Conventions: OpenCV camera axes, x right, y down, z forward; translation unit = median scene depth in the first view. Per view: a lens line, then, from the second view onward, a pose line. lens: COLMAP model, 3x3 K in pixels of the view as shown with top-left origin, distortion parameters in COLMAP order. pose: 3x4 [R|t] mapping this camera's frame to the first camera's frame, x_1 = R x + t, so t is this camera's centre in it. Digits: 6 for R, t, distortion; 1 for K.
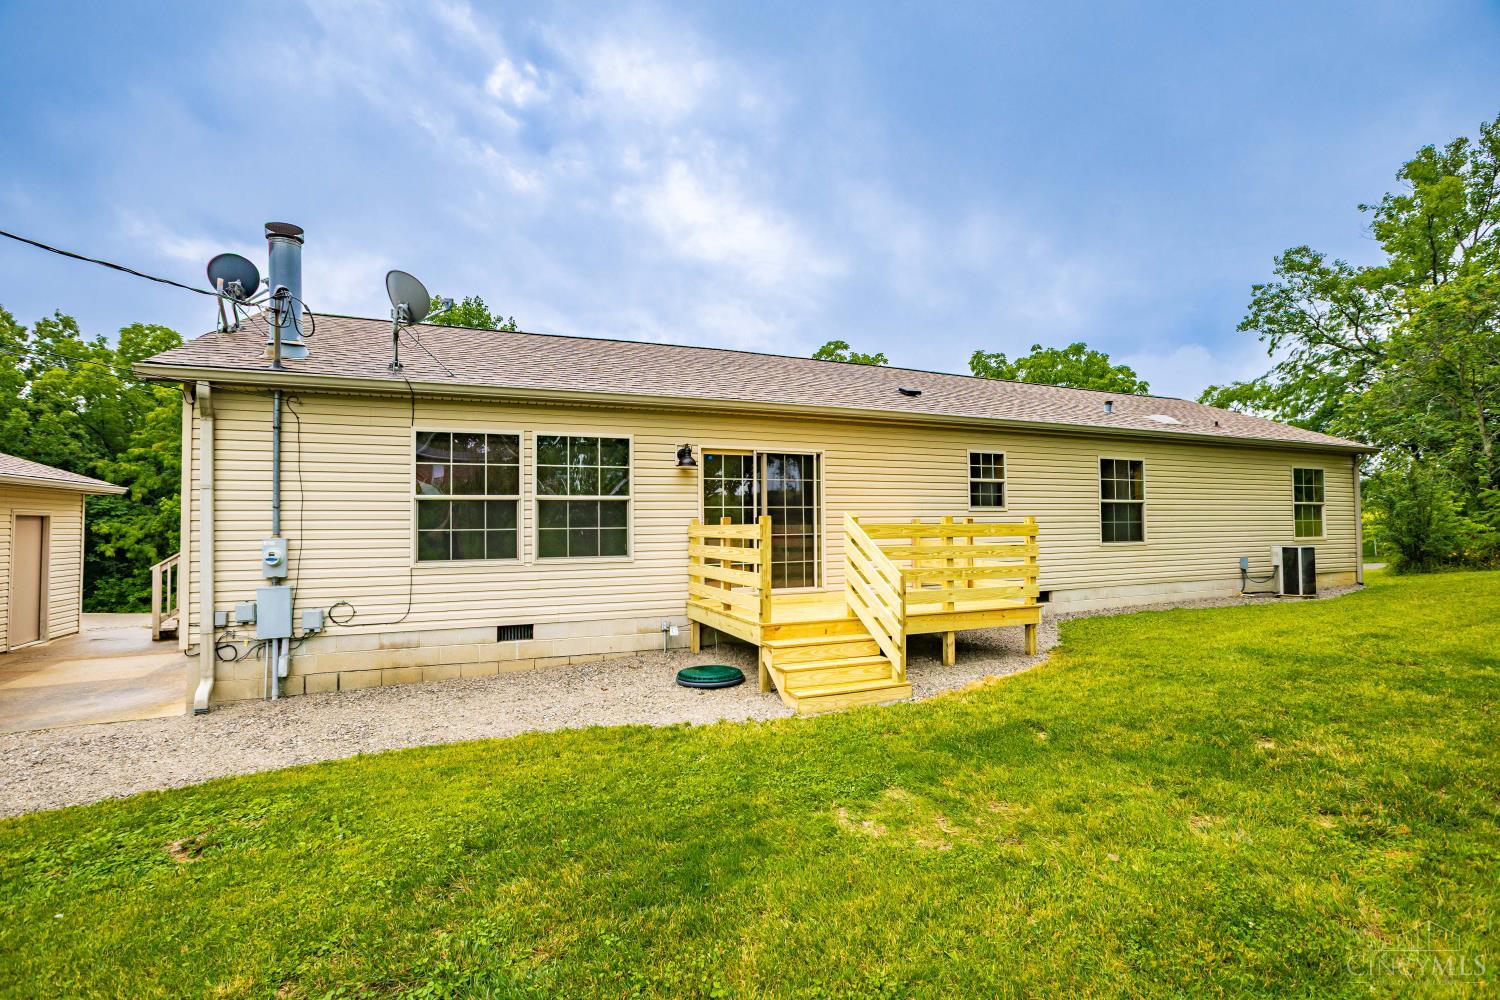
lens RADIAL K [[689.8, 0, 757.3], [0, 689.8, 476.8], [0, 0, 1]] dist [-0.000826, 0.000443]
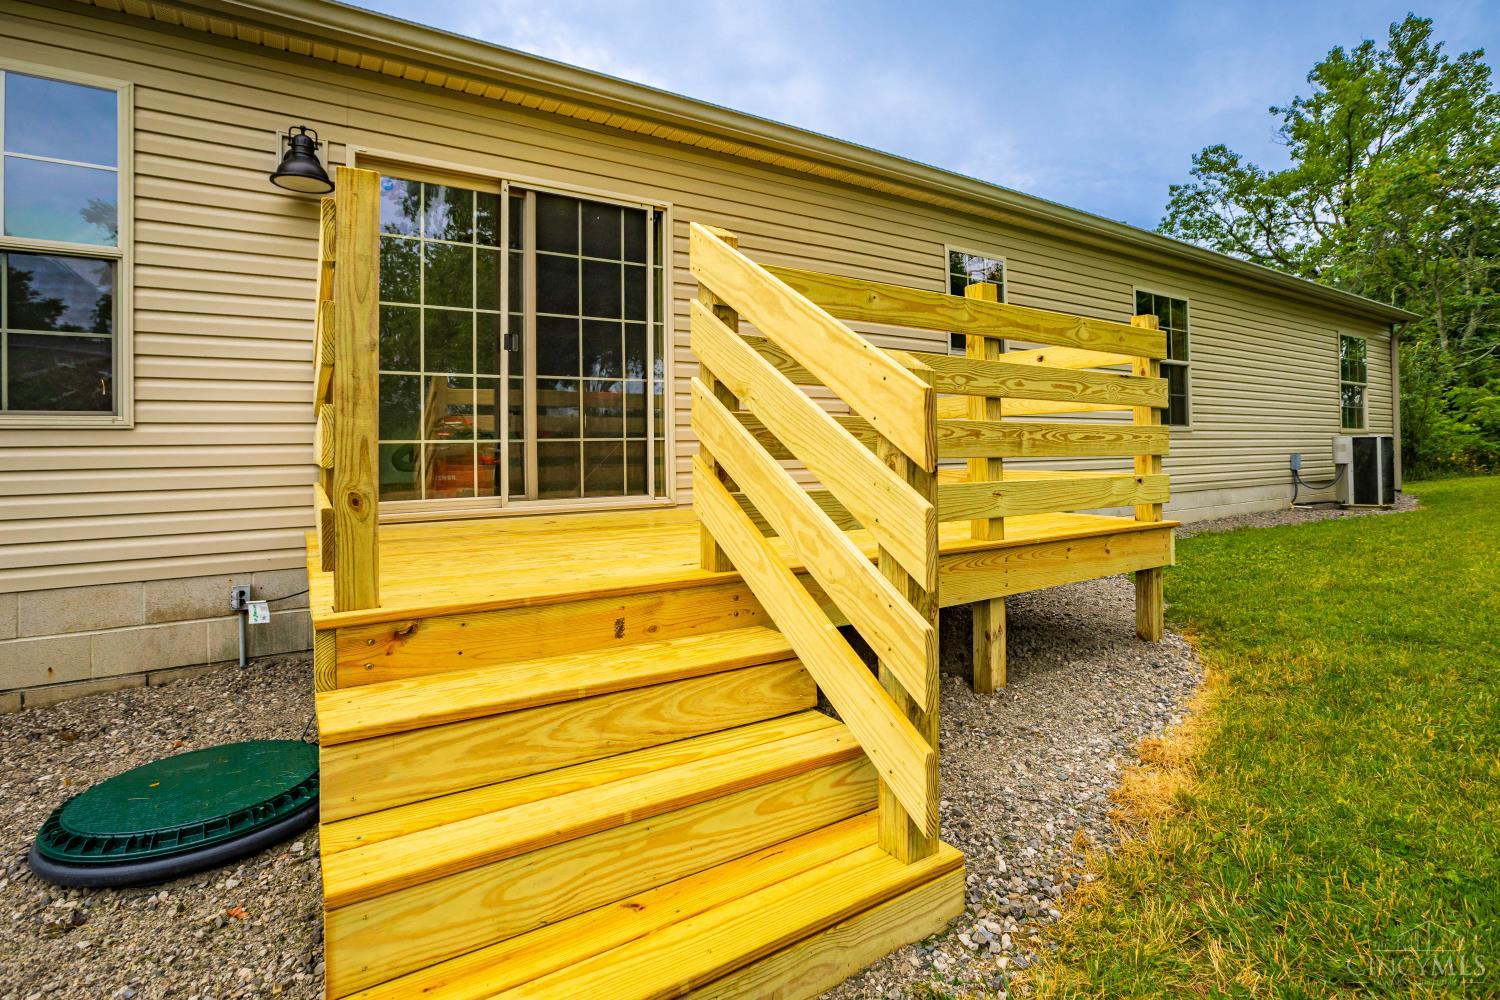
lens RADIAL K [[668.4, 0, 747.3], [0, 668.4, 474.7], [0, 0, 1]] dist [-0.017756, -0.000100]
pose [[0.989865, -0.011900, 0.141515, 0.065749], [-0.000459, 0.996210, 0.086981, 0.082415], [-0.142013, -0.086165, 0.986107, 0.431107]]
